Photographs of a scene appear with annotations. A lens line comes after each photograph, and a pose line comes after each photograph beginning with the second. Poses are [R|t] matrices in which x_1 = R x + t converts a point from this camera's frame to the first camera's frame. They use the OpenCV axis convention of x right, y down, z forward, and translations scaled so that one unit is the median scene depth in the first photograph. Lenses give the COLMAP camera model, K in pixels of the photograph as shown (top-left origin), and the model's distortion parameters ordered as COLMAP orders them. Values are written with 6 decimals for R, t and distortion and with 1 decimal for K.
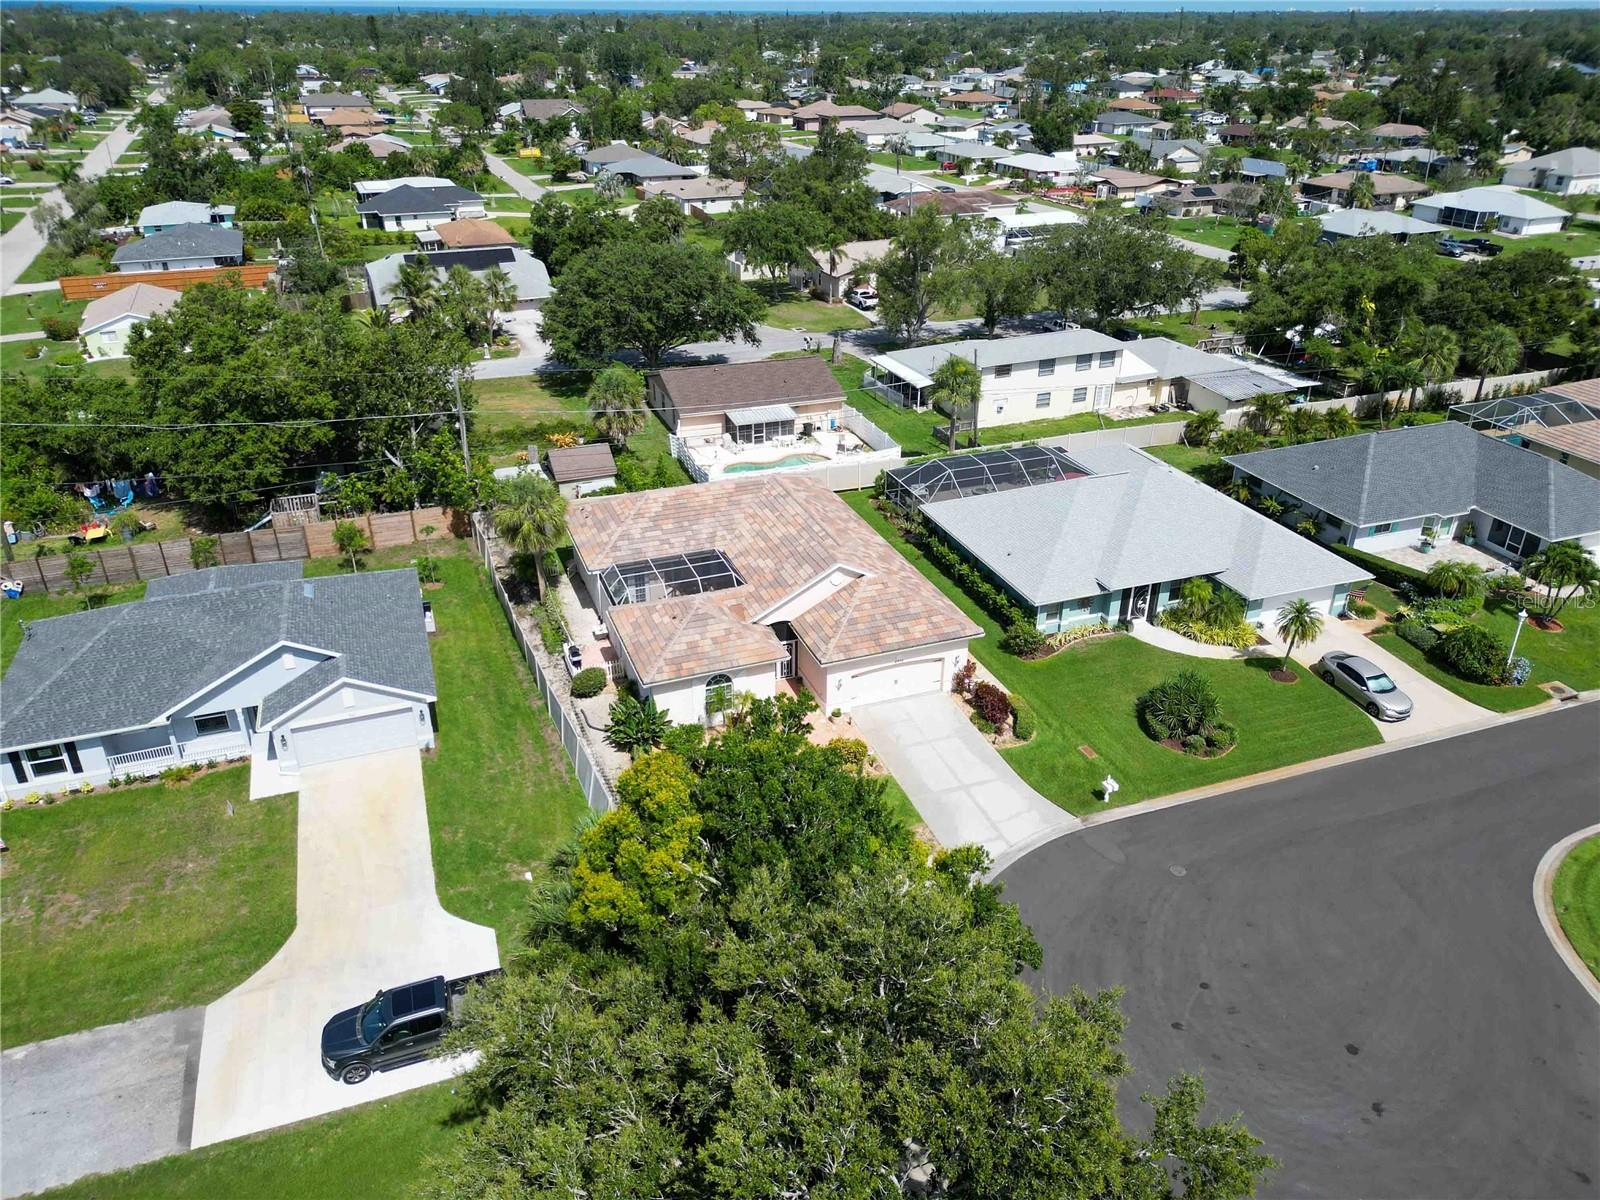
lens RADIAL K [[1102.0, 0, 800.0], [0, 1102.0, 600.0], [0, 0, 1]] dist [0.074877, -0.095913]
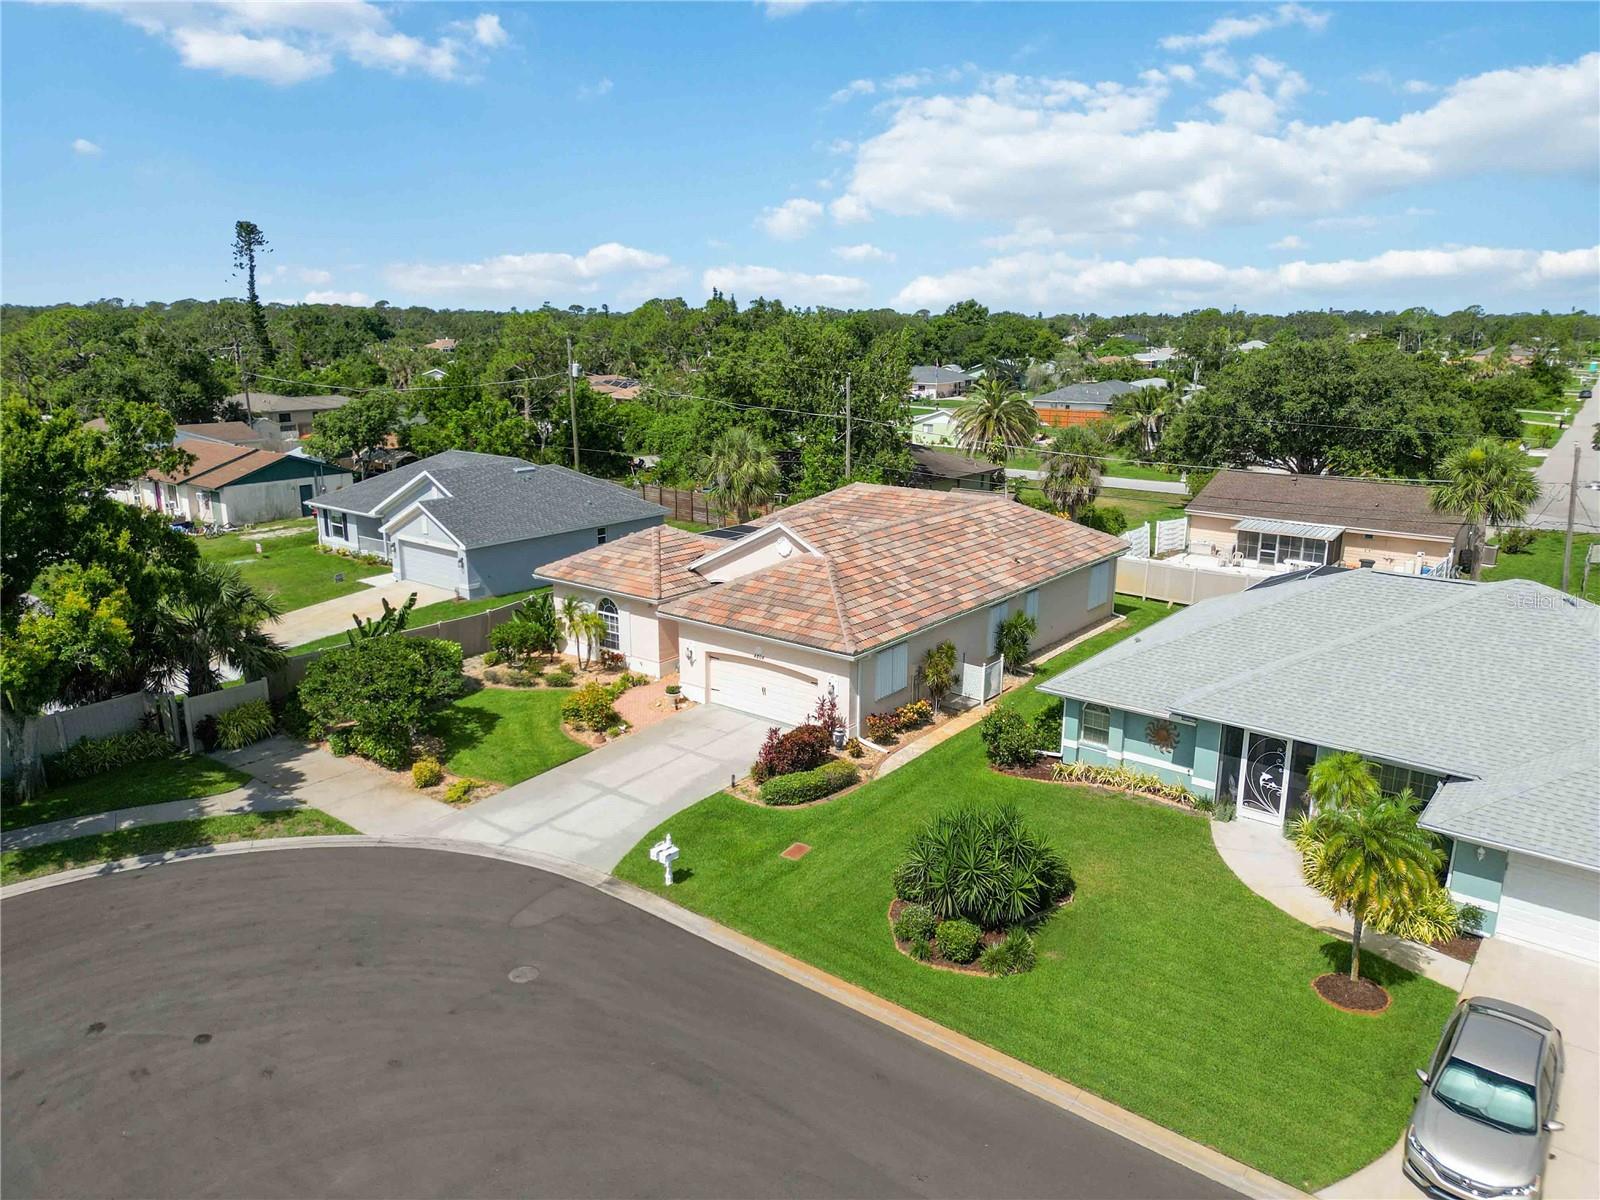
lens RADIAL K [[1115.6, 0, 800.0], [0, 1115.6, 600.0], [0, 0, 1]] dist [0.081722, -0.094436]
pose [[0.514478, 0.204113, -0.832857, 0.492876], [-0.401067, 0.915752, -0.023321, 0.020916], [0.757930, 0.346030, 0.552997, 0.438458]]
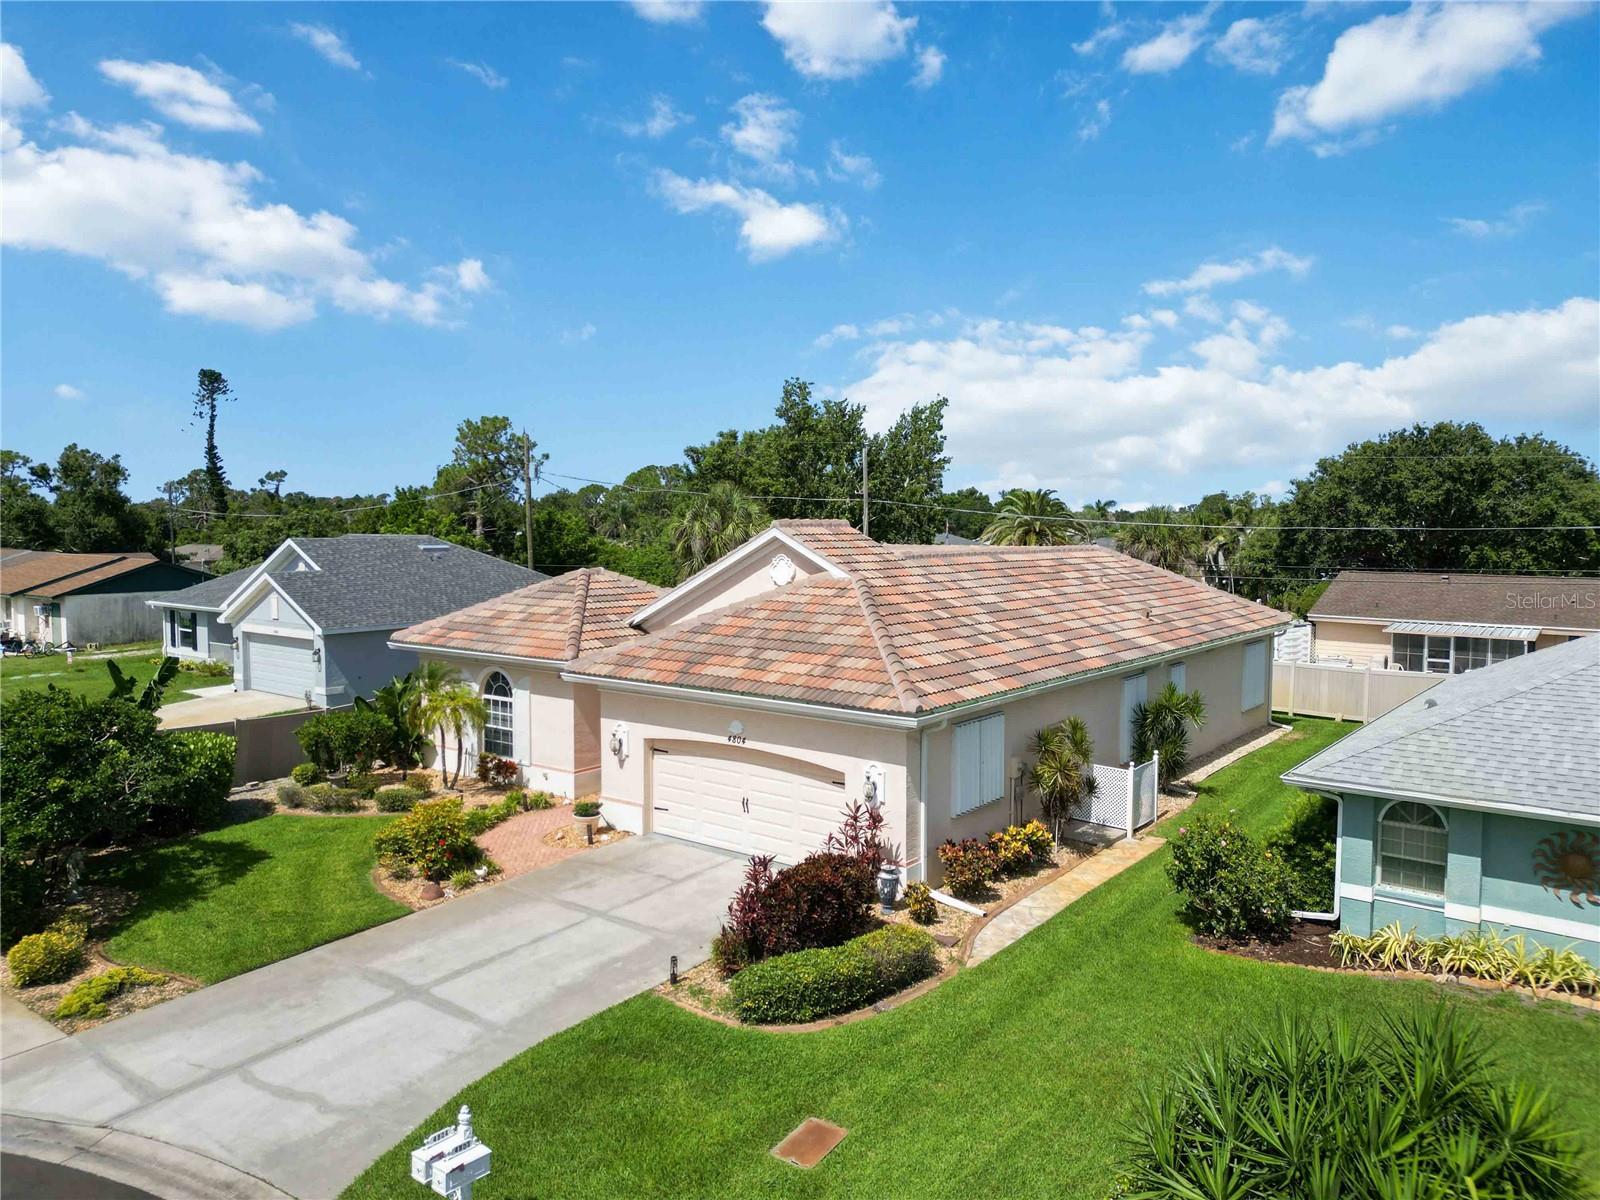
lens RADIAL K [[1119.8, 0, 798.5], [0, 1119.8, 597.2], [0, 0, 1]] dist [0.050025, -0.041563]
pose [[0.513287, 0.049910, -0.856765, 0.313206], [-0.399014, 0.897725, -0.186753, 0.054539], [0.759819, 0.437719, 0.480705, 0.574863]]
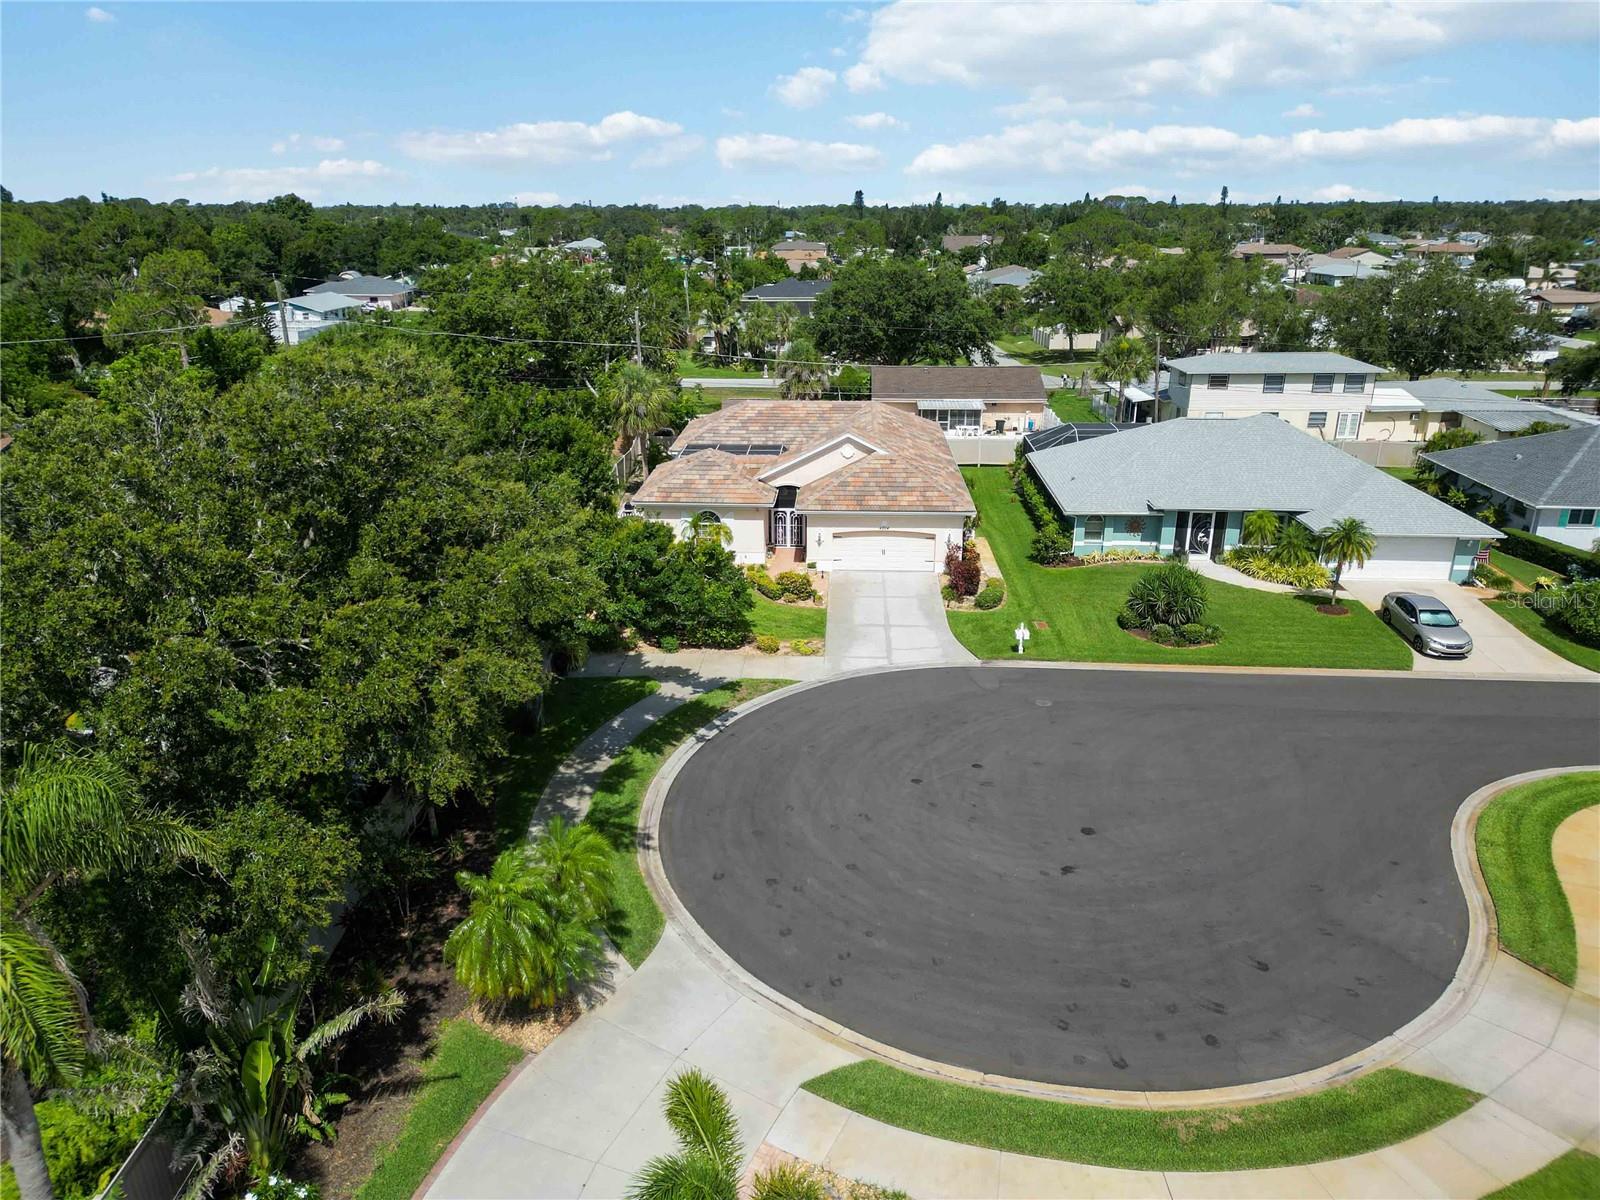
lens RADIAL K [[1115.6, 0, 800.0], [0, 1115.6, 600.0], [0, 0, 1]] dist [0.081722, -0.094436]
pose [[0.917532, 0.124266, -0.377747, 0.294607], [-0.179997, 0.976820, -0.115865, 0.180664], [0.354593, 0.174303, 0.918631, 0.035092]]
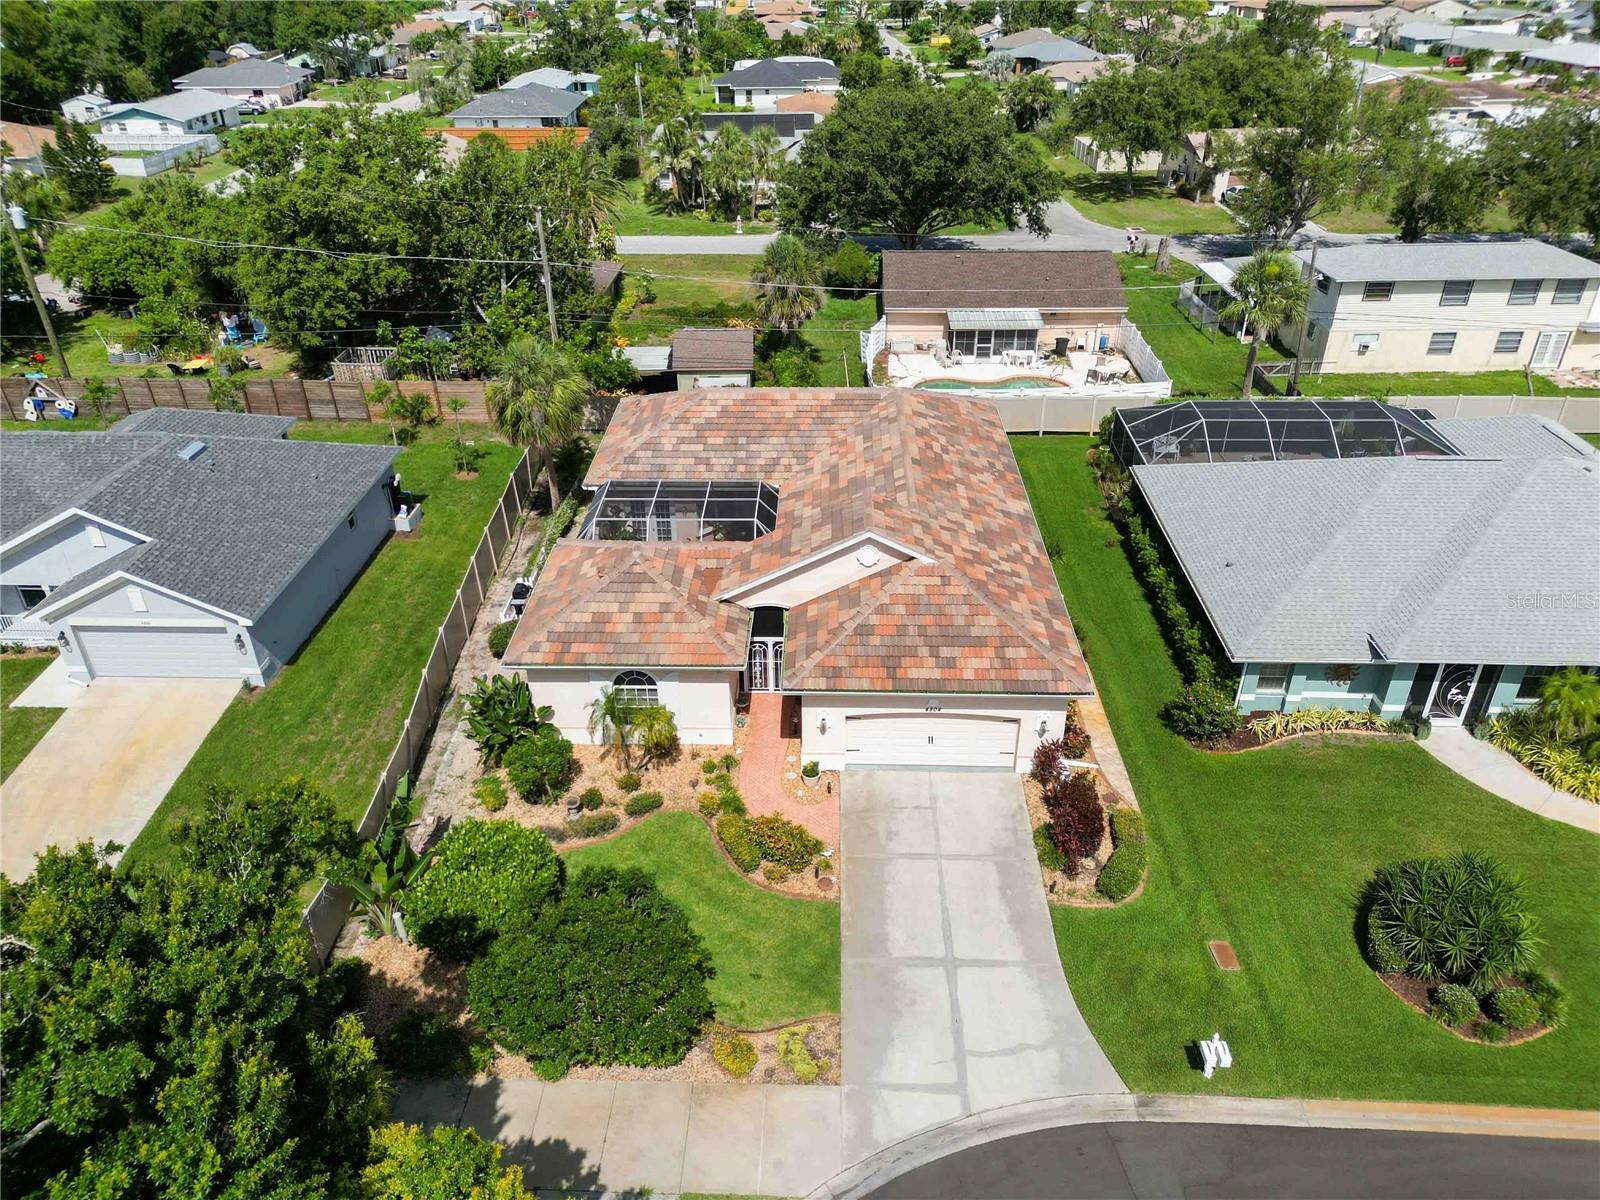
lens RADIAL K [[1119.8, 0, 798.9], [0, 1119.8, 593.7], [0, 0, 1]] dist [0.062221, -0.056167]
pose [[0.923149, 0.182947, -0.338122, 0.154012], [-0.167158, 0.983034, 0.075507, -0.027162], [0.346199, -0.013184, 0.938068, 0.293889]]
